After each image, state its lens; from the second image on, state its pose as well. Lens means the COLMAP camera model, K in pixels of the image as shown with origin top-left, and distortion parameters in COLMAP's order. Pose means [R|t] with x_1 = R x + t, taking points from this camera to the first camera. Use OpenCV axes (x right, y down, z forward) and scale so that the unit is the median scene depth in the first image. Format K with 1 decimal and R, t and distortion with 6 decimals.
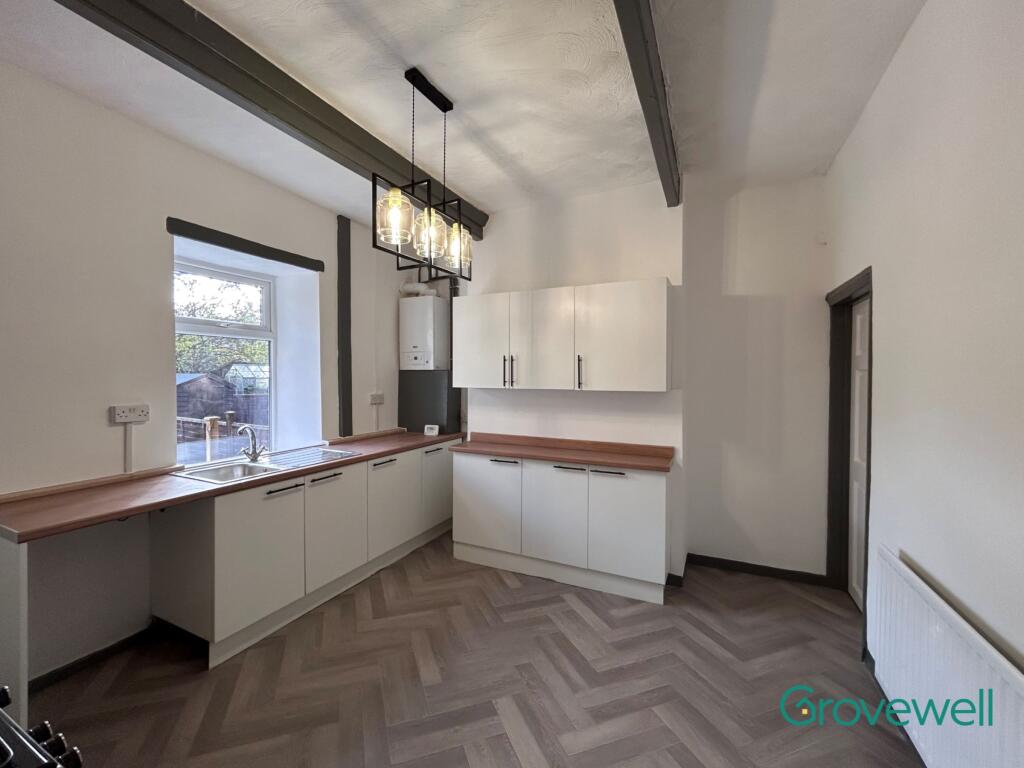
lens RADIAL K [[413.1, 0, 511.9], [0, 413.1, 382.4], [0, 0, 1]] dist [-0.001828, 0.001454]
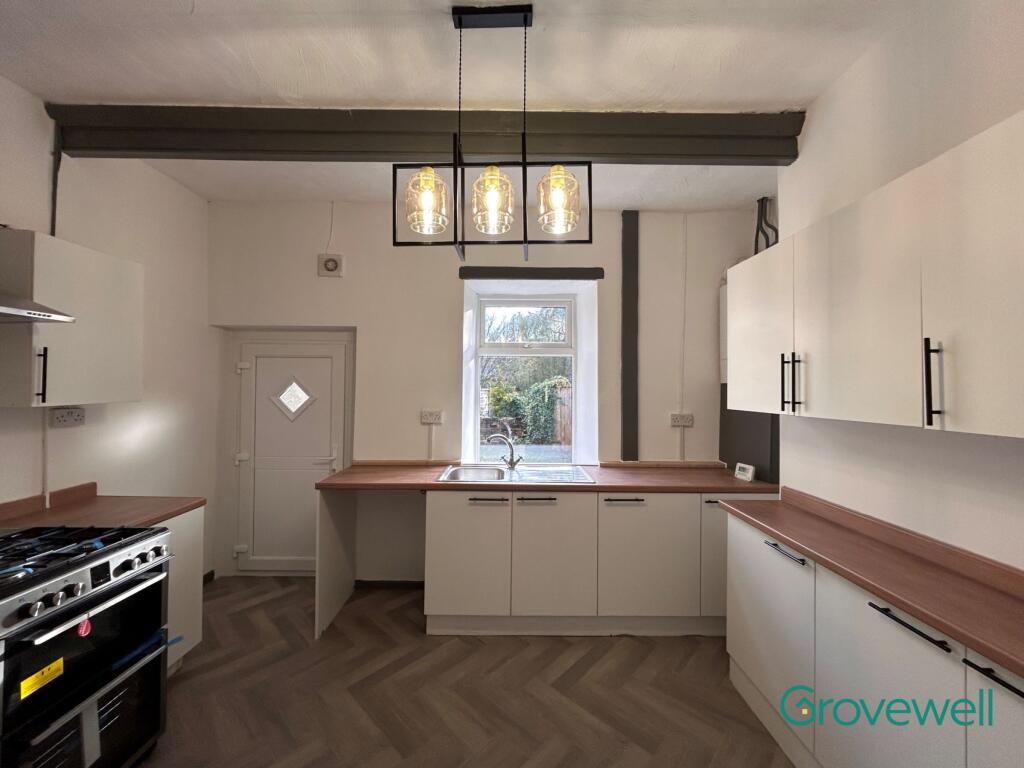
lens RADIAL K [[413.1, 0, 509.3], [0, 413.1, 382.6], [0, 0, 1]] dist [-0.001828, 0.001454]
pose [[0.442207, -0.013850, -0.896806, 0.348519], [-0.020025, 0.999479, -0.025310, -0.007582], [0.896689, 0.029151, 0.441699, 0.504909]]
